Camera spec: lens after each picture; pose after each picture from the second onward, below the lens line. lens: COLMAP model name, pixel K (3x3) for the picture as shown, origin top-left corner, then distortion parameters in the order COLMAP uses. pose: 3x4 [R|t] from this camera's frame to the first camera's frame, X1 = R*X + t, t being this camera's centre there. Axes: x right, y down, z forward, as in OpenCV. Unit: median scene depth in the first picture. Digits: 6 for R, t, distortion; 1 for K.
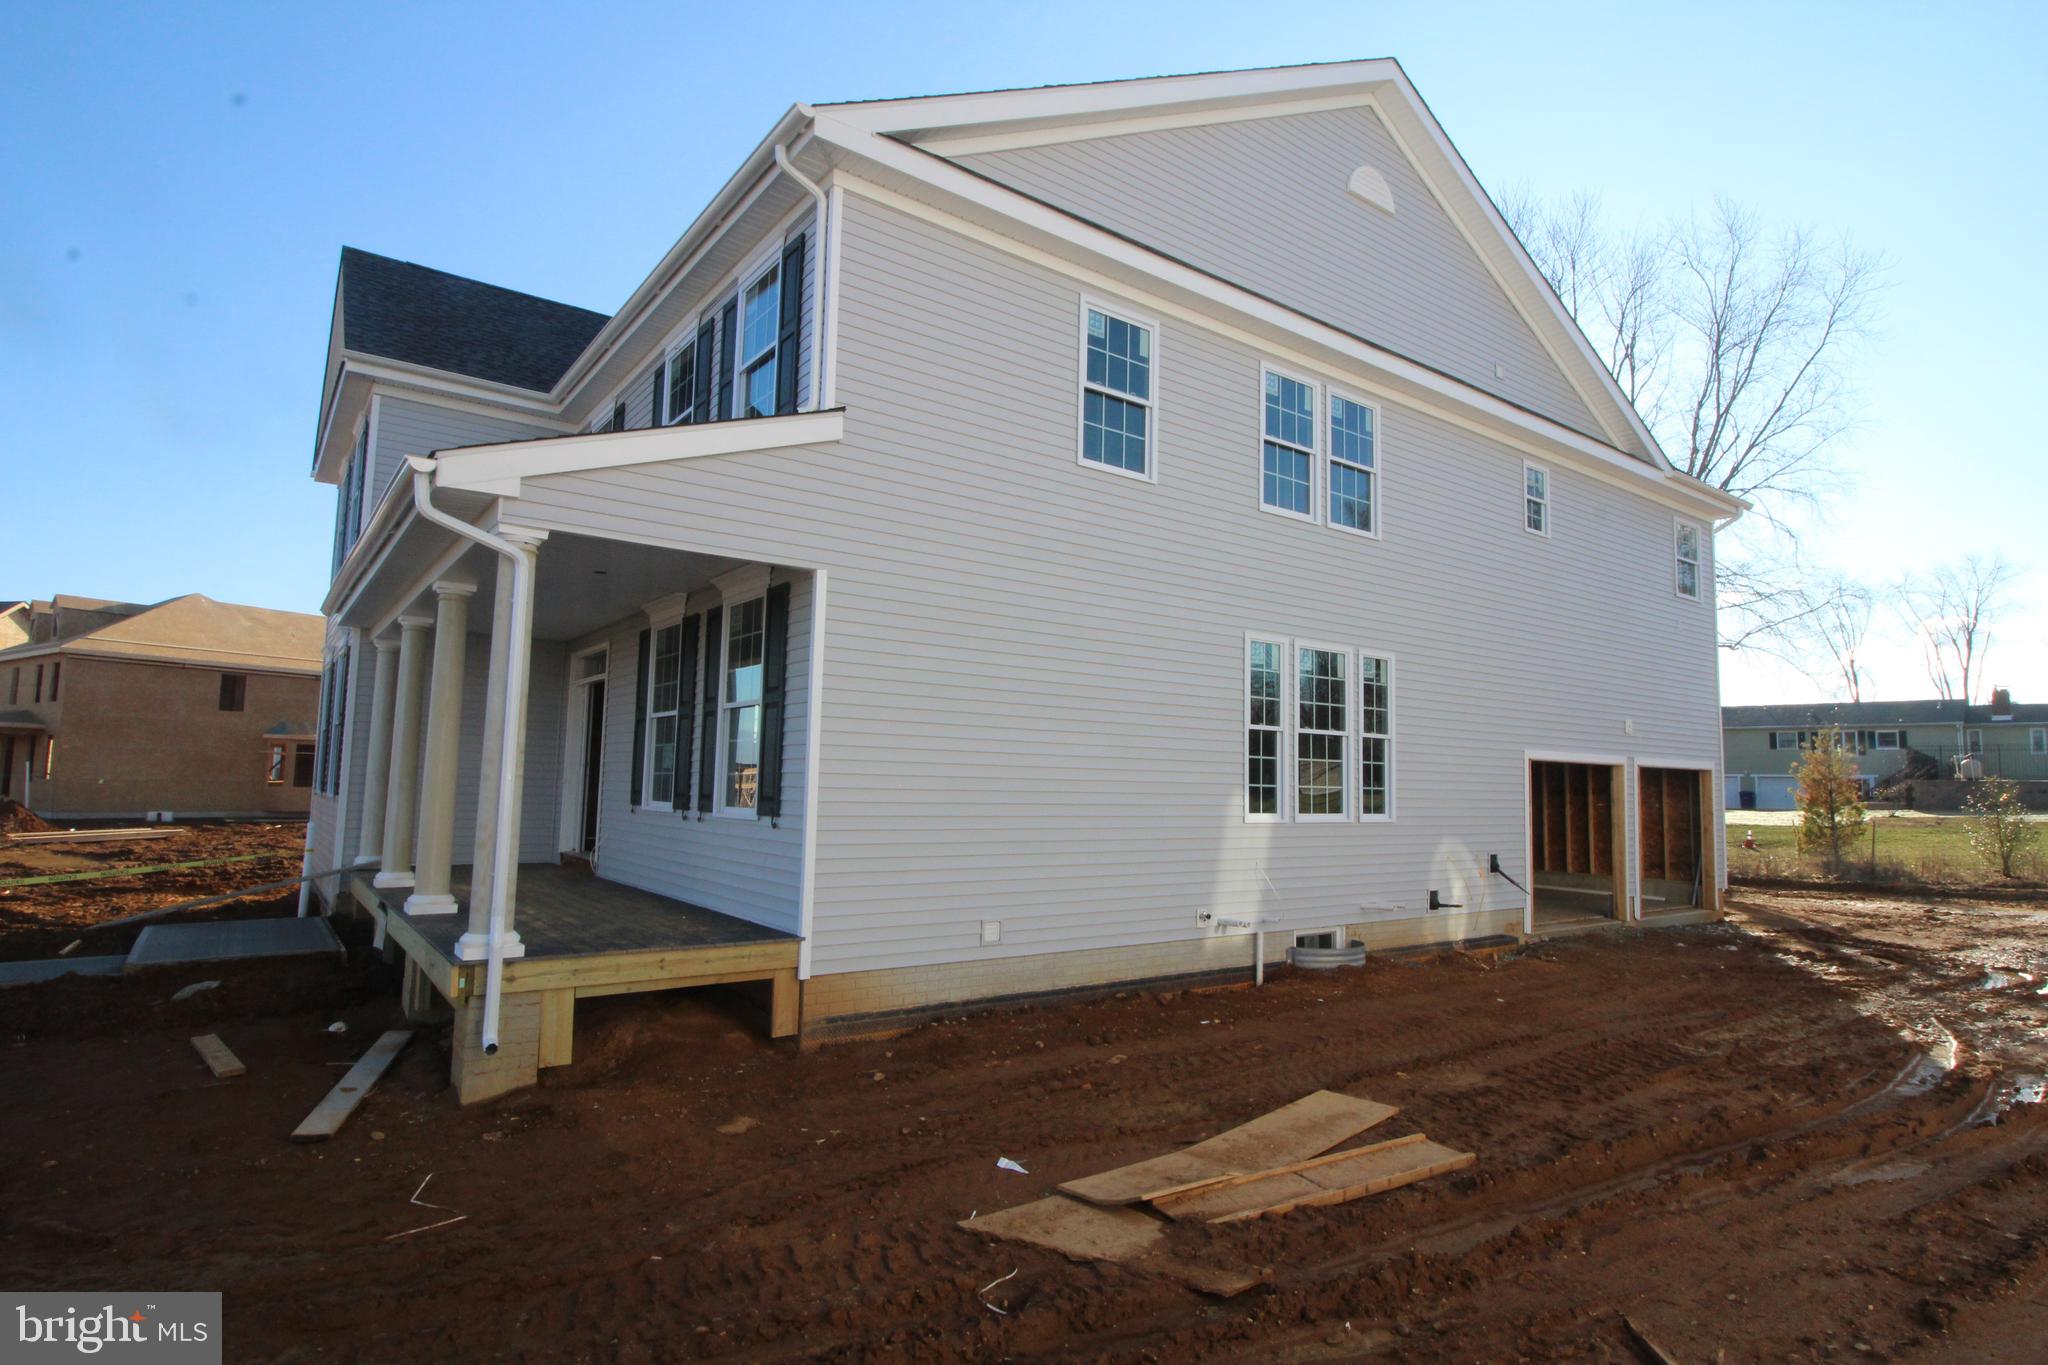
lens RADIAL K [[1071.9, 0, 1034.6], [0, 1071.9, 687.7], [0, 0, 1]] dist [0.003292, -0.012371]
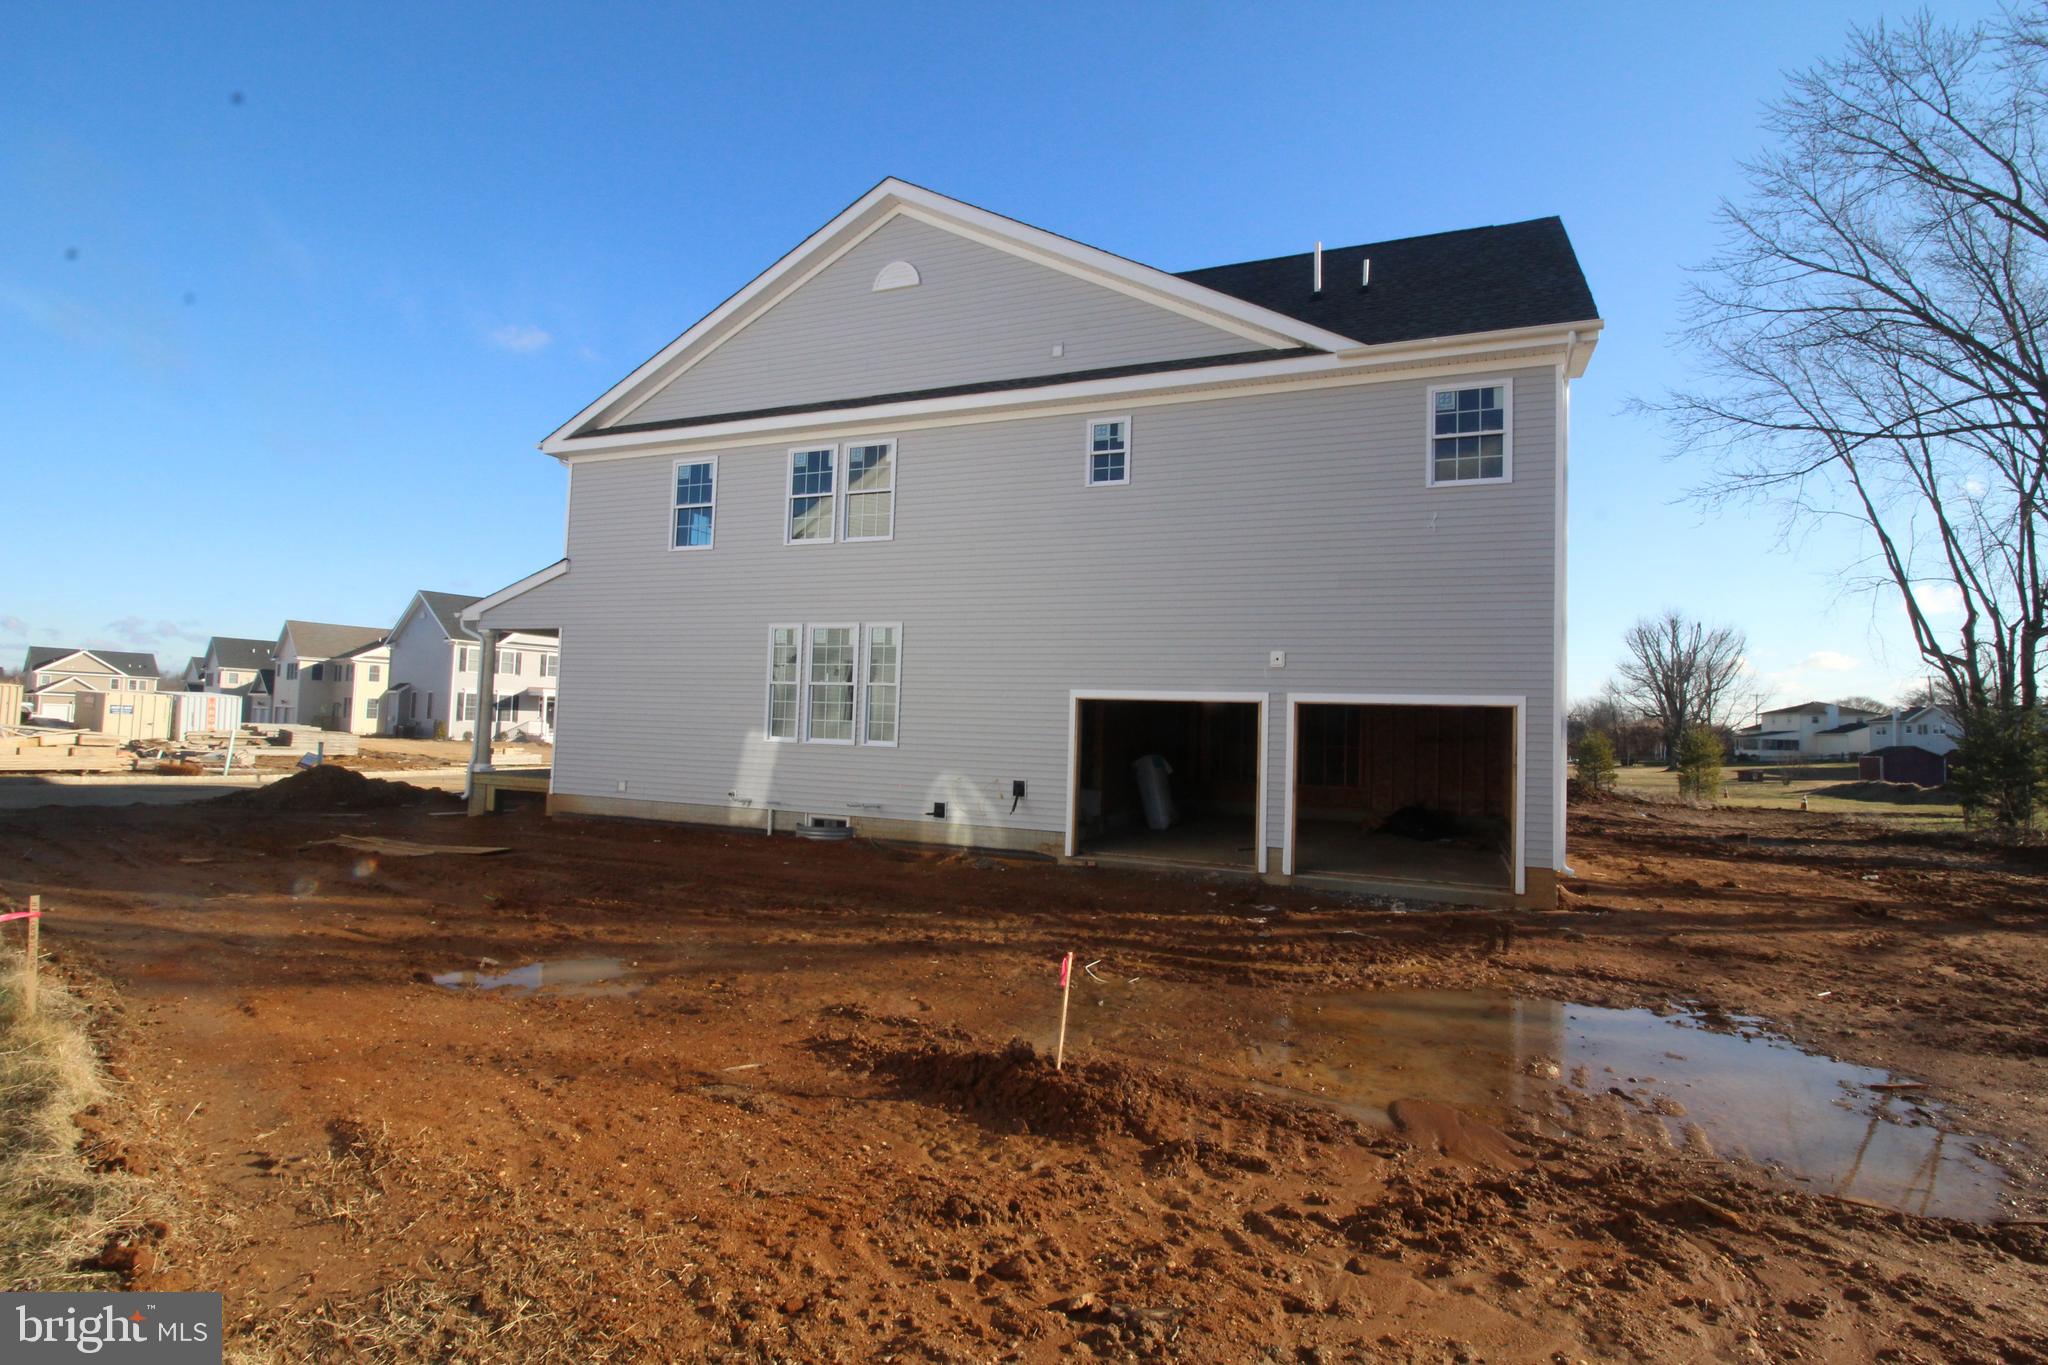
lens RADIAL K [[935.4, 0, 1045.1], [0, 935.4, 680.2], [0, 0, 1]] dist [0.006365, -0.013624]
pose [[0.520986, -0.046782, -0.852282, 1.685632], [0.057408, 0.998156, -0.019697, 0.087881], [0.851632, -0.038667, 0.522712, 0.639097]]
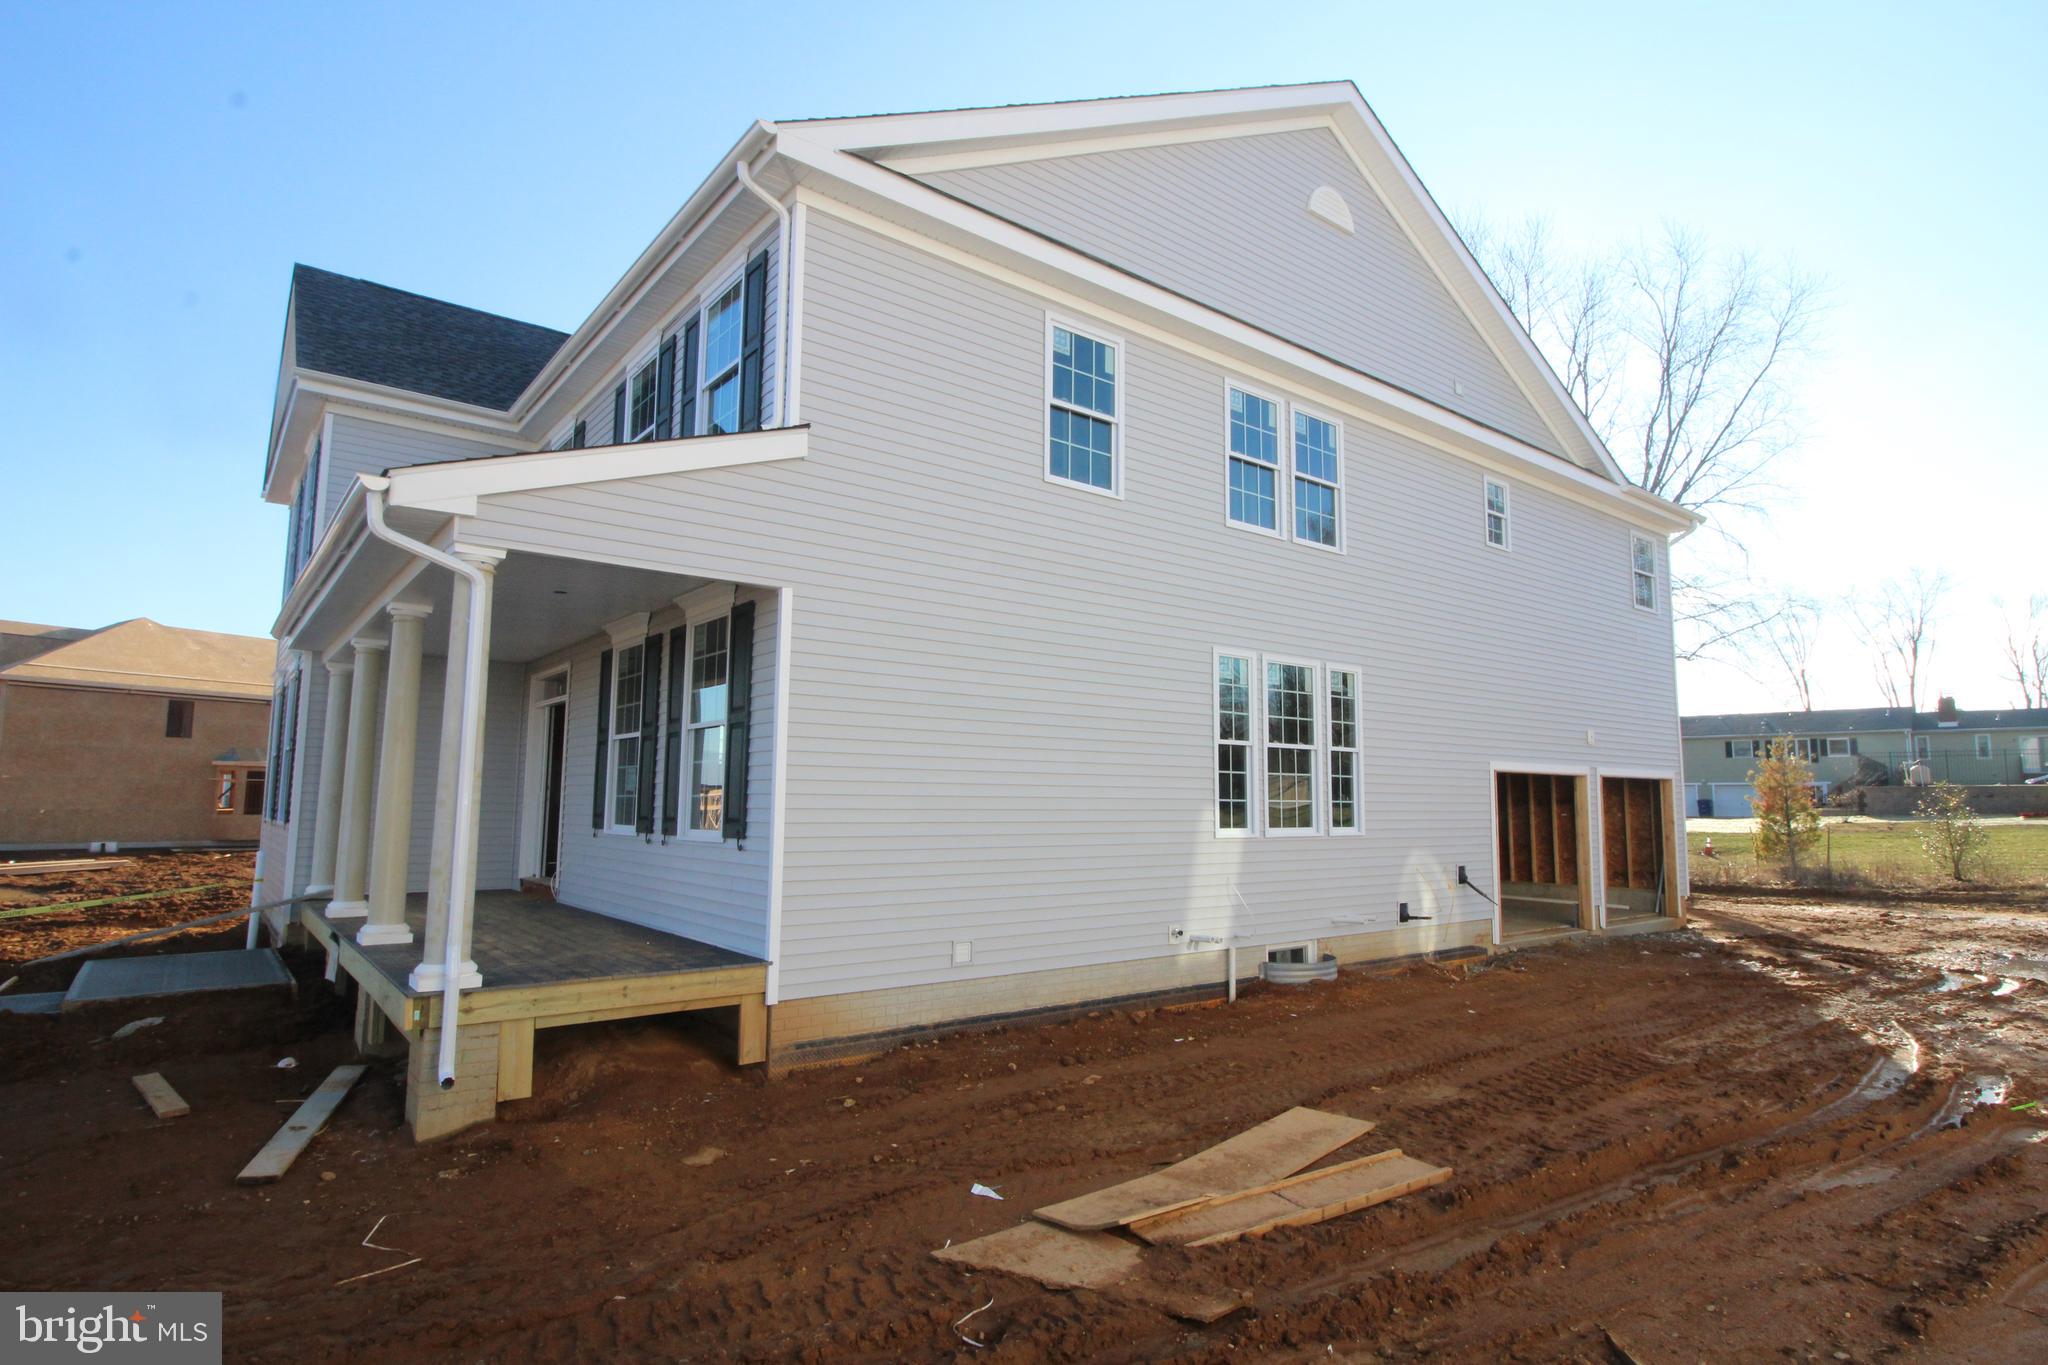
lens RADIAL K [[1072.4, 0, 1035.8], [0, 1072.4, 685.9], [0, 0, 1]] dist [0.003318, -0.012358]
pose [[0.999463, -0.010087, 0.031167, -0.000951], [0.010640, 0.999788, -0.017644, 0.000293], [-0.030982, 0.017966, 0.999358, 0.004910]]
